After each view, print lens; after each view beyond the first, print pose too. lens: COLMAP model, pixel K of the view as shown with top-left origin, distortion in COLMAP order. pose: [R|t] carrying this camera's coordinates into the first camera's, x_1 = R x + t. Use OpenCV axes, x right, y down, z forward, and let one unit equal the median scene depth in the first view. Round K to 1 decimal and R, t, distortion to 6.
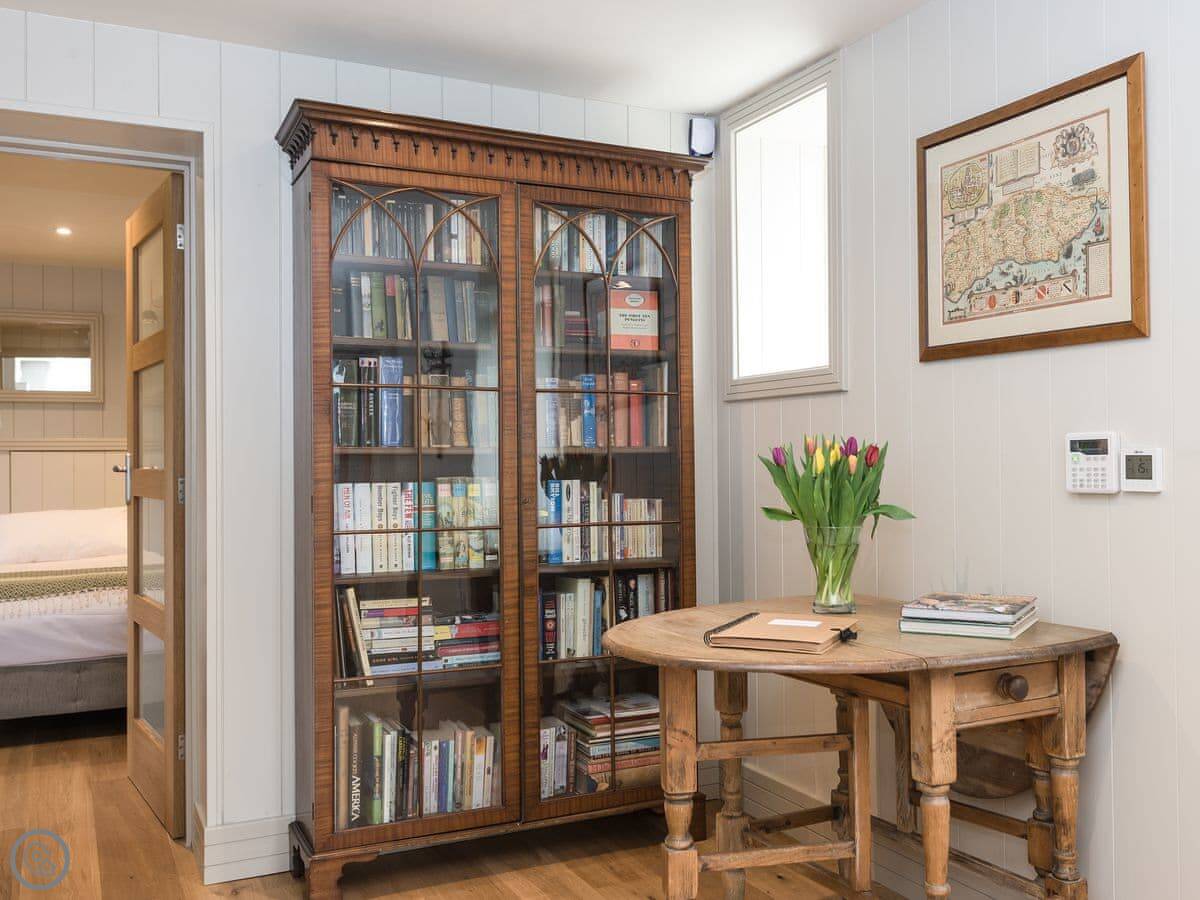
lens RADIAL K [[1108.9, 0, 637.3], [0, 1108.9, 451.1], [0, 0, 1]] dist [0.017280, 0.000000]
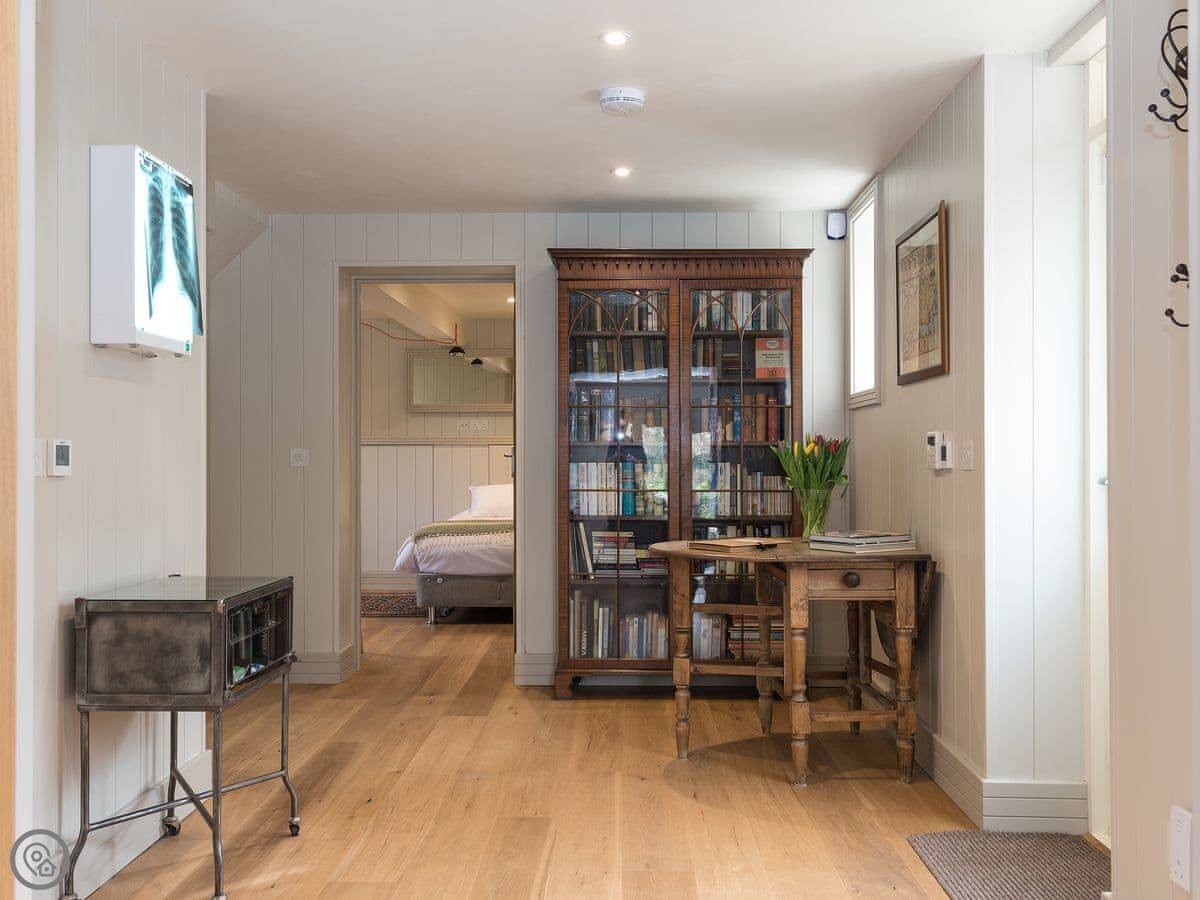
lens RADIAL K [[1108.9, 0, 598.1], [0, 1108.9, 454.4], [0, 0, 1]] dist [0.017280, 0.000000]
pose [[0.876266, 0.004532, -0.481807, 0.575211], [-0.001308, 0.999974, 0.007028, 0.003940], [0.481827, -0.005528, 0.876249, -0.489343]]
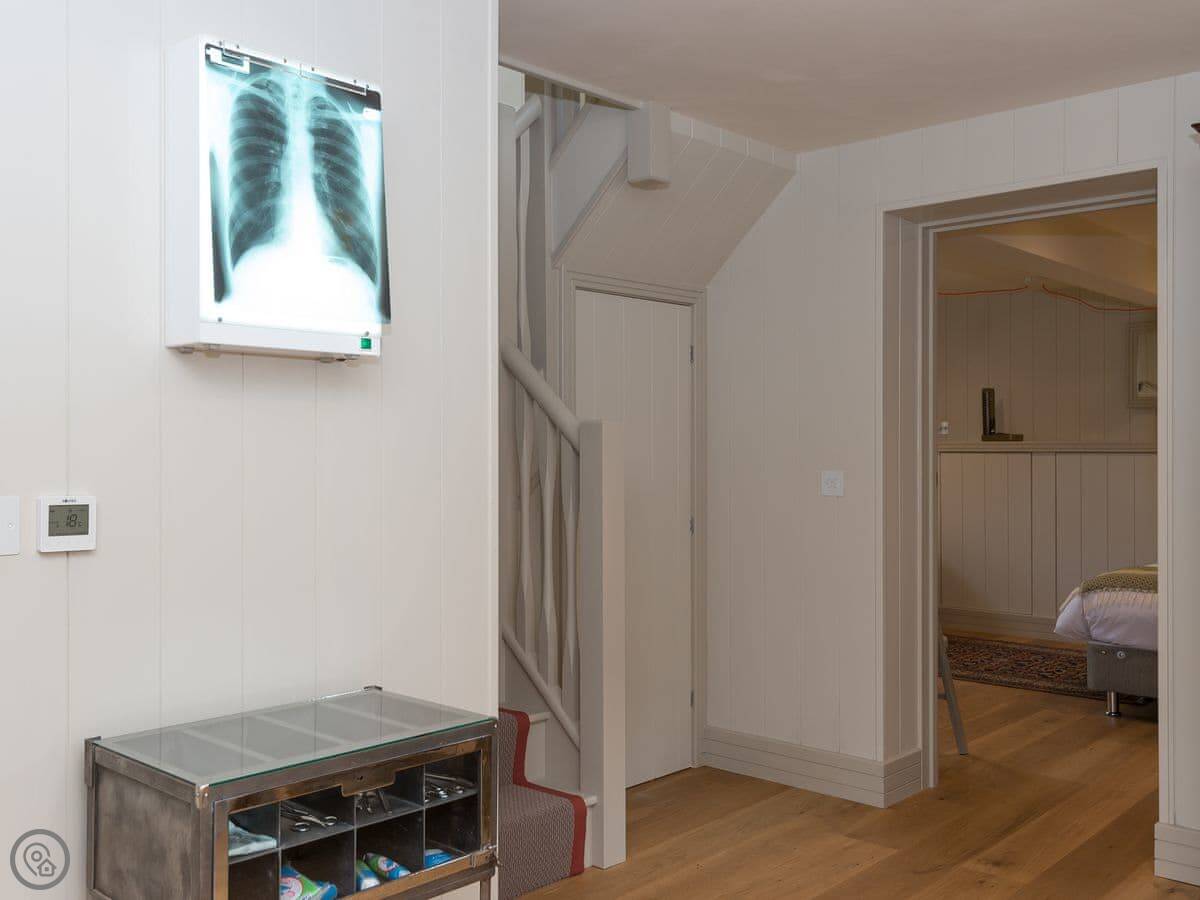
lens RADIAL K [[1118.7, 0, 598.5], [0, 1118.7, 452.4], [0, 0, 1]] dist [0.018111, 0.000000]
pose [[0.343026, 0.006168, -0.939306, 0.426221], [0.006553, 0.999938, 0.008959, -0.027120], [0.939303, -0.009229, 0.342964, 0.131347]]
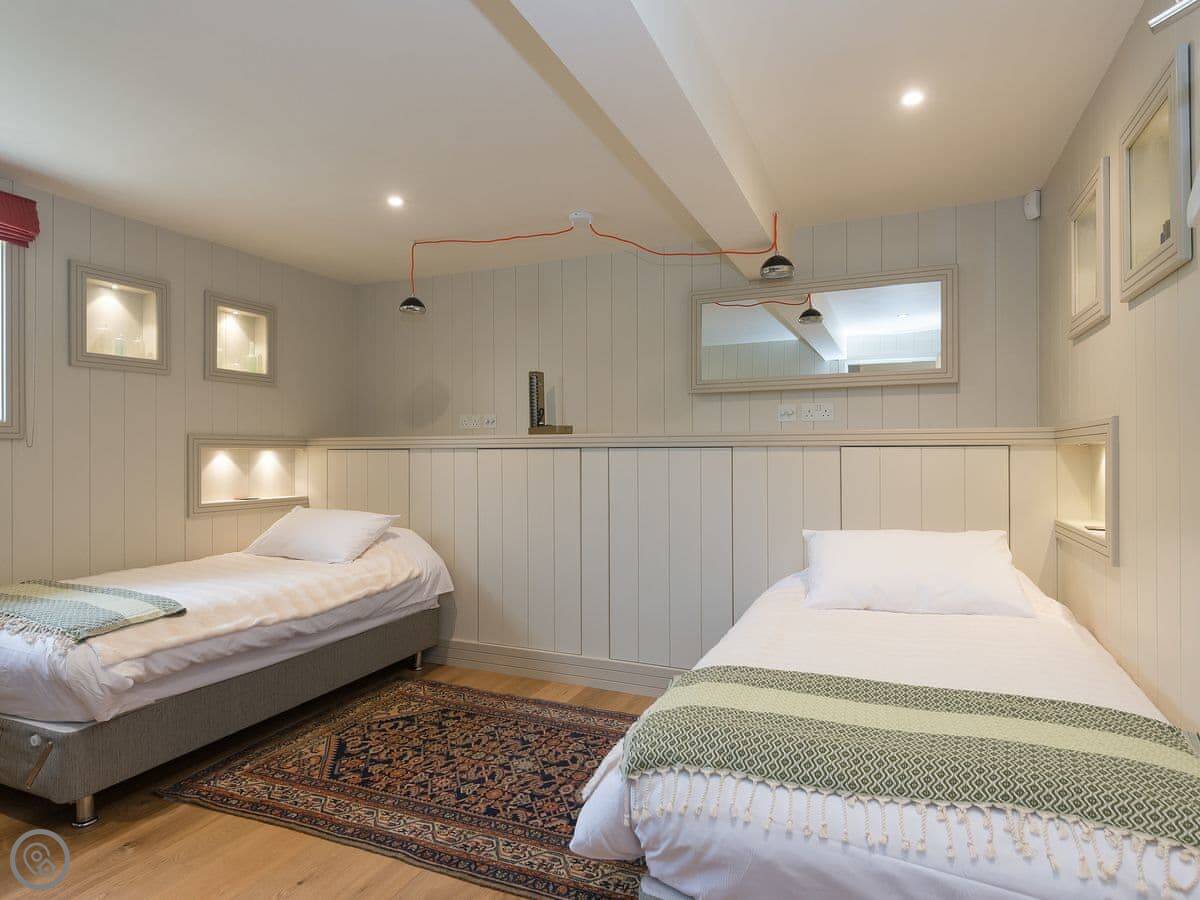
lens RADIAL K [[683.8, 0, 589.1], [0, 683.8, 456.4], [0, 0, 1]] dist [0.019723, -0.001451]
pose [[0.624857, 0.007224, -0.780706, -0.580609], [0.003768, 0.999918, 0.012268, 0.000755], [0.780730, -0.010607, 0.624779, 1.096767]]
